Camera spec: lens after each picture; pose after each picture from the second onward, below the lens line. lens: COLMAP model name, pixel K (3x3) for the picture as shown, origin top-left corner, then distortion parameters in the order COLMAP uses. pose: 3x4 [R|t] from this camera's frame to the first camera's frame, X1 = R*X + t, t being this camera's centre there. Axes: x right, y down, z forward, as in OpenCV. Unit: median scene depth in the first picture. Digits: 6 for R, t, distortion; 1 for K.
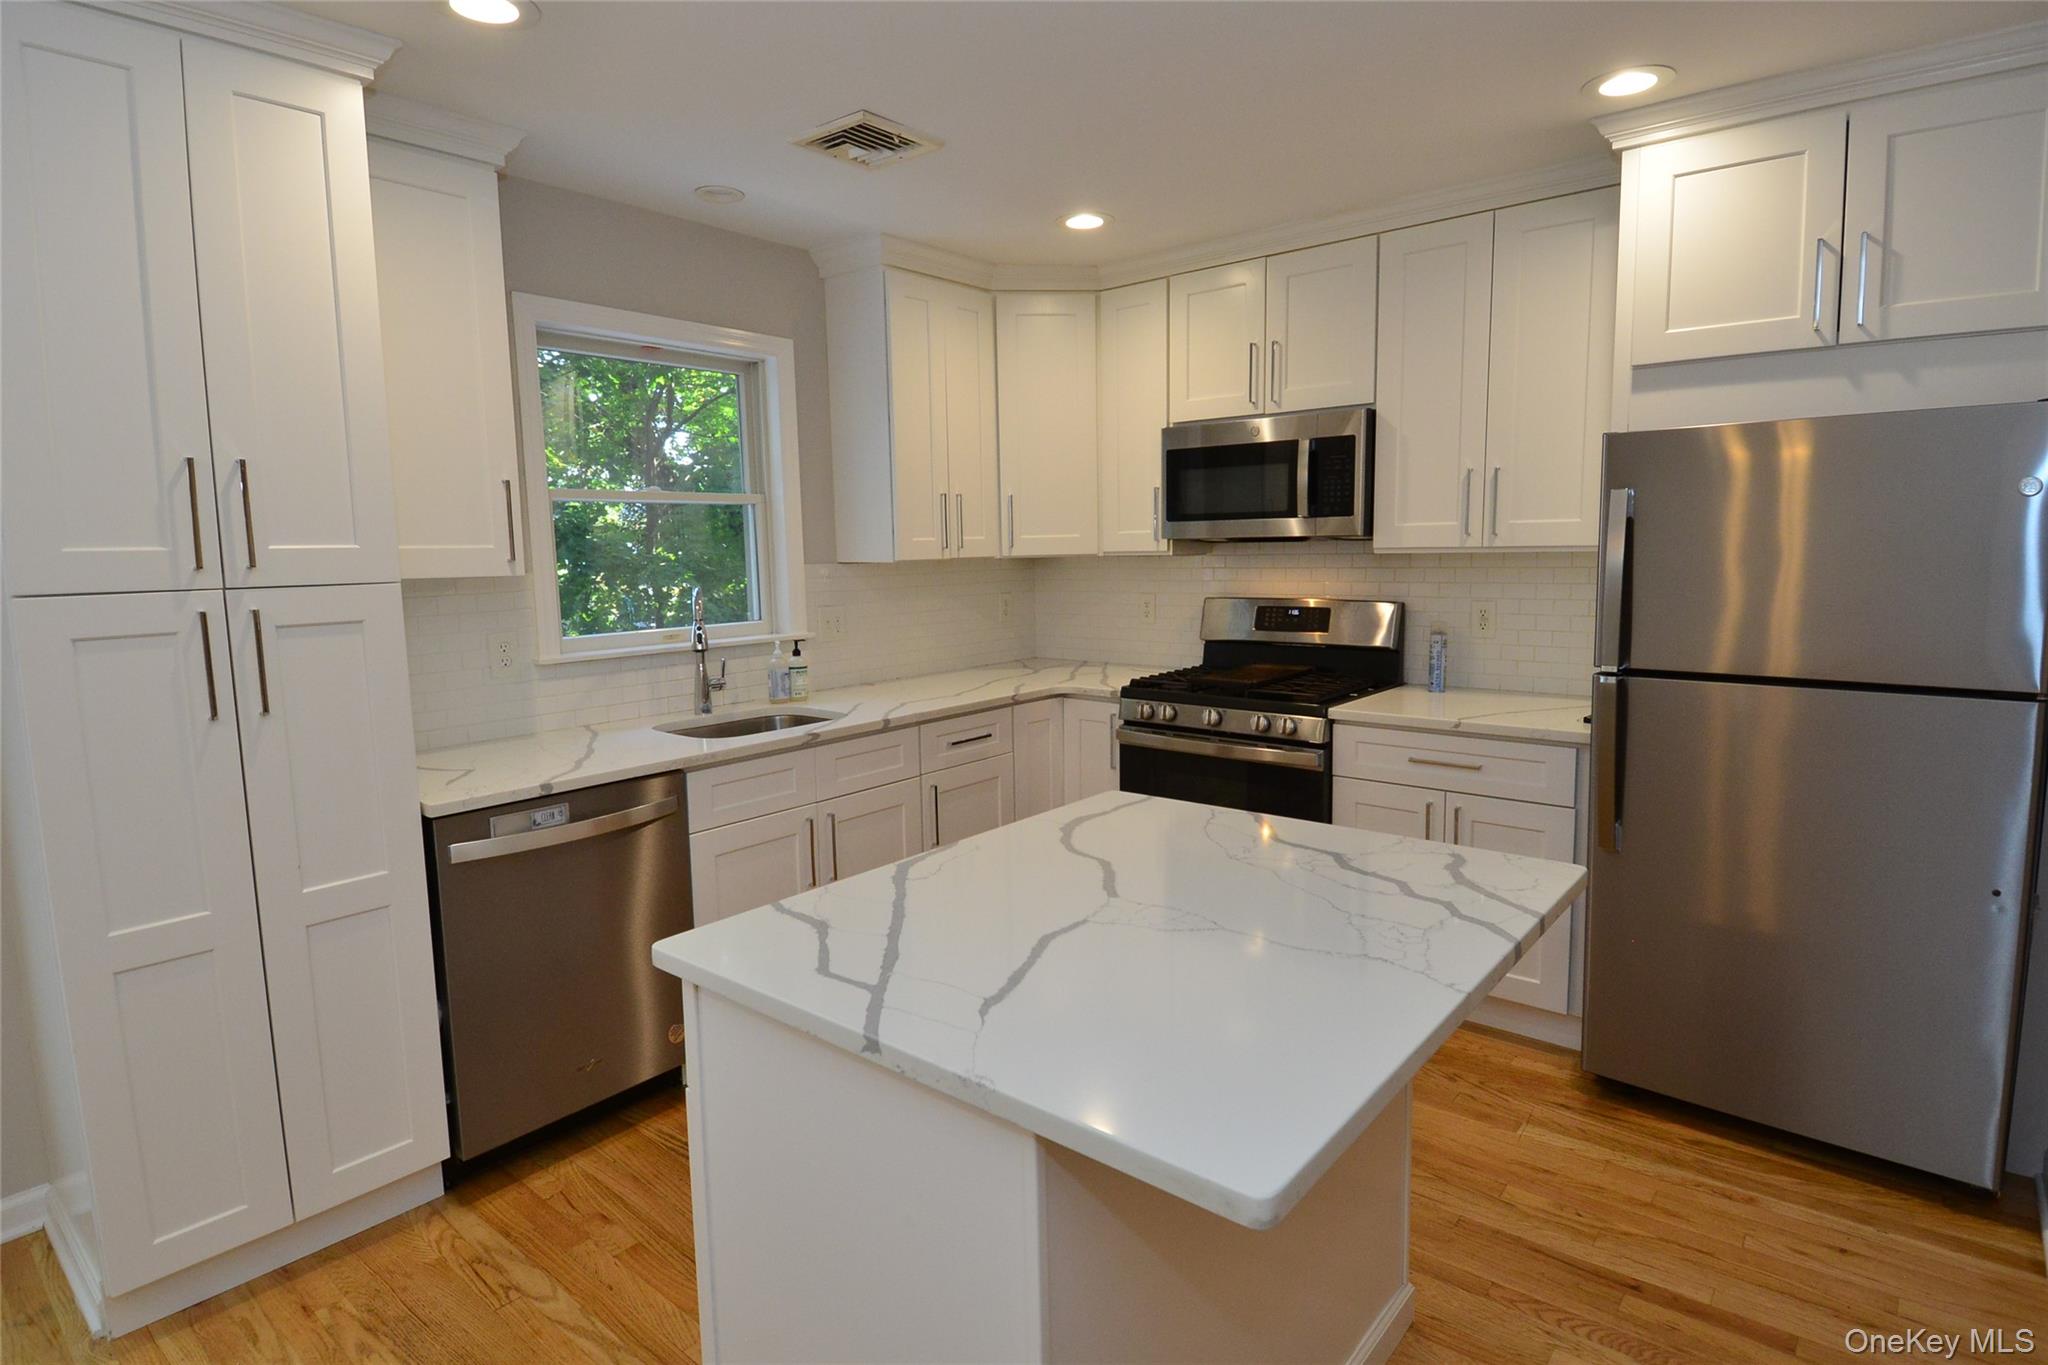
lens RADIAL K [[1058.9, 0, 1024.3], [0, 1058.9, 668.3], [0, 0, 1]] dist [0.031859, -0.038446]
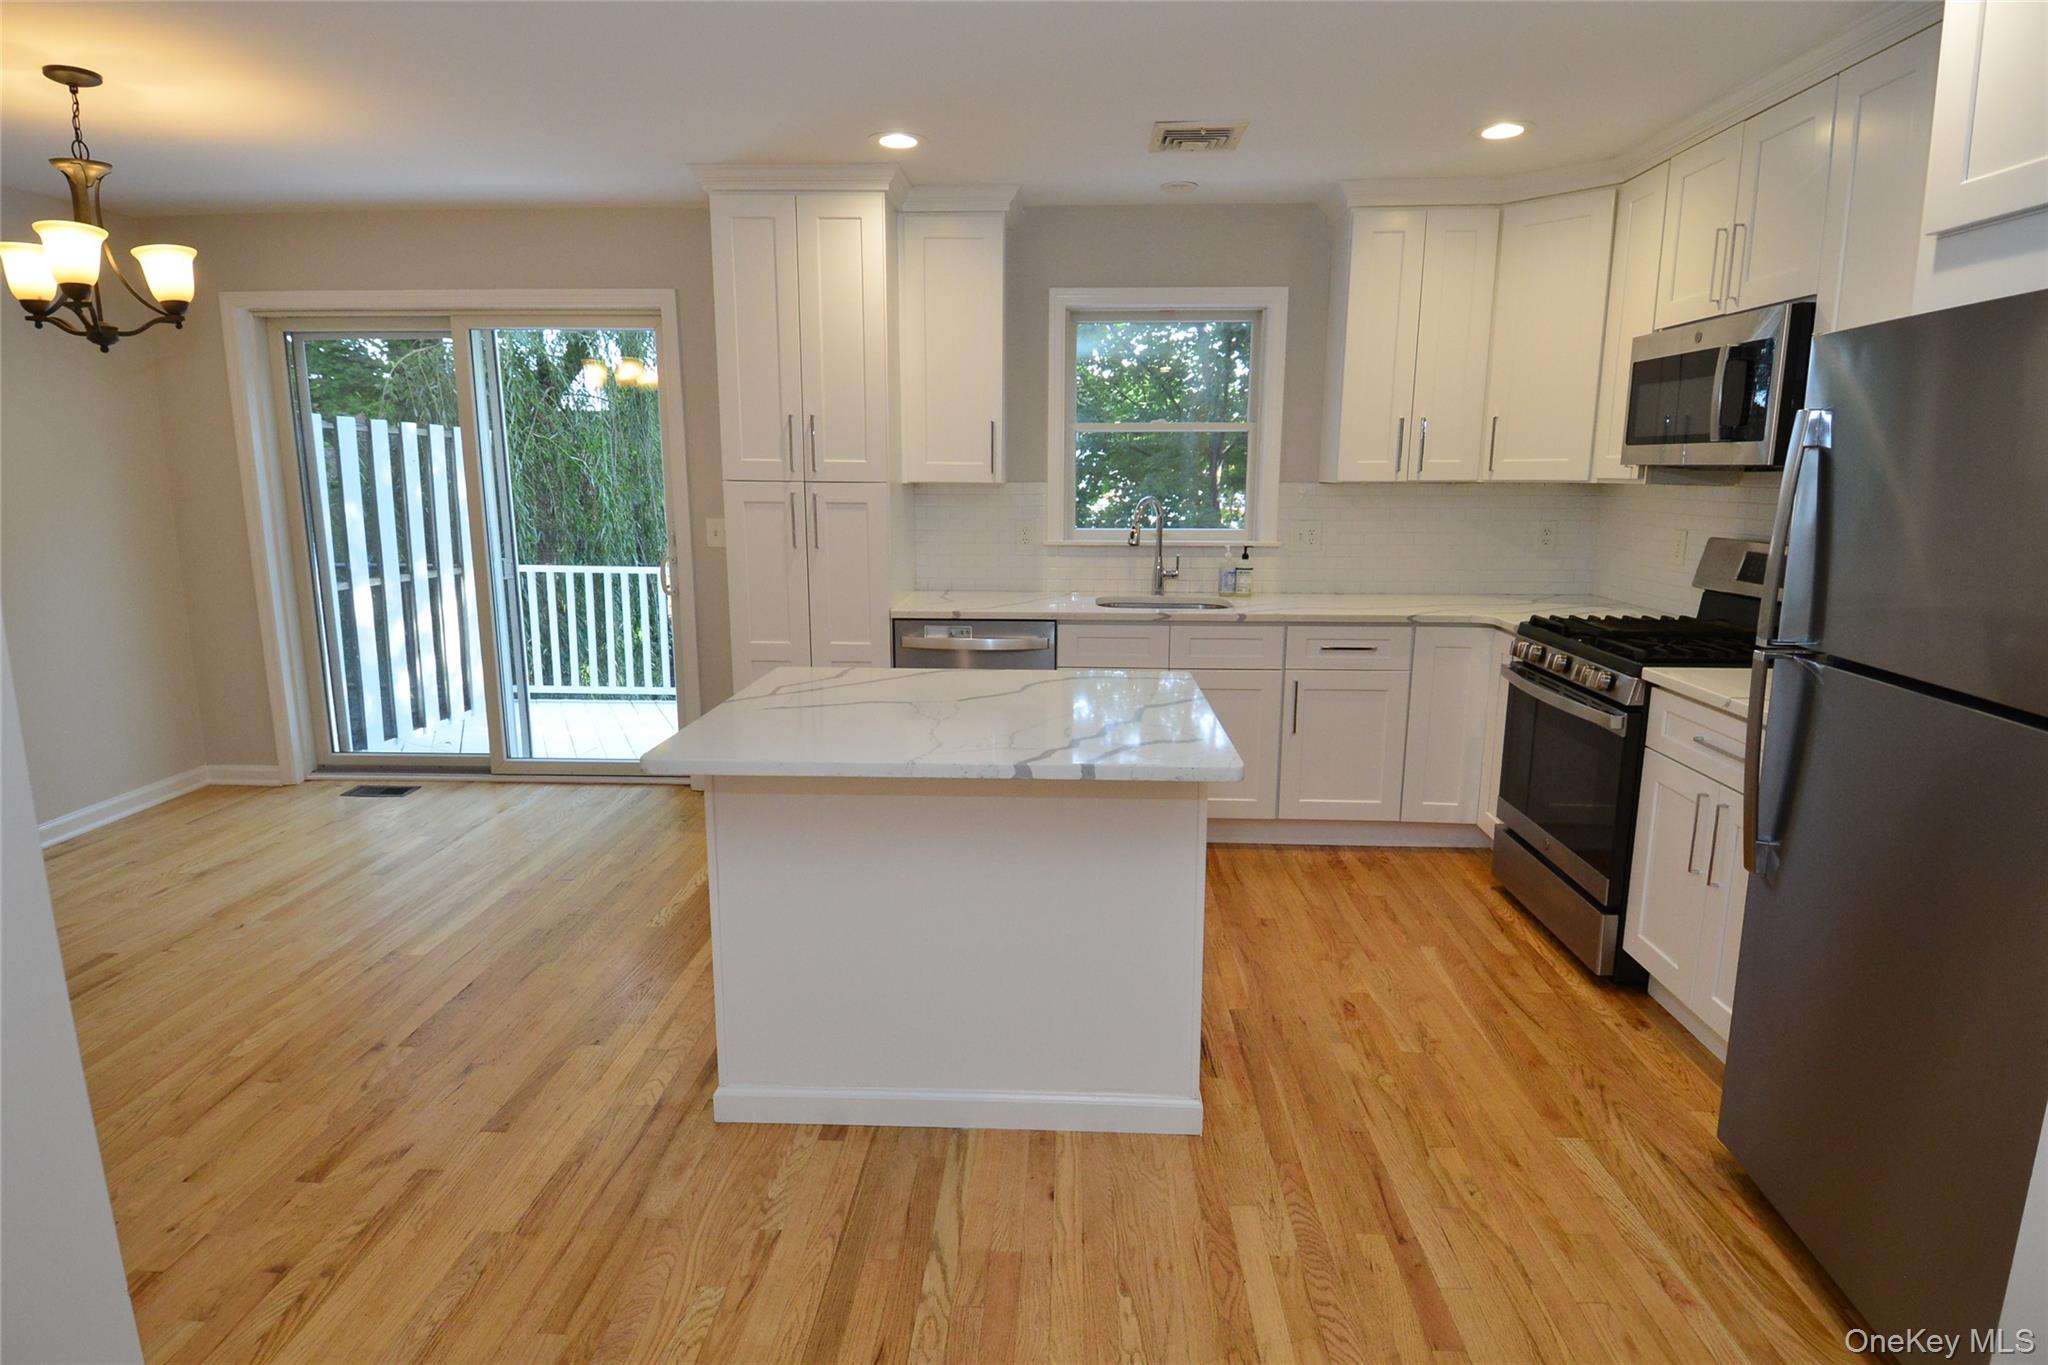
lens RADIAL K [[1058.9, 0, 1016.6], [0, 1058.9, 669.0], [0, 0, 1]] dist [0.031859, -0.038446]
pose [[0.603120, 0.167572, -0.779850, 0.625731], [-0.107505, 0.985840, 0.128692, -0.016922], [0.790373, 0.006220, 0.612595, 0.064143]]
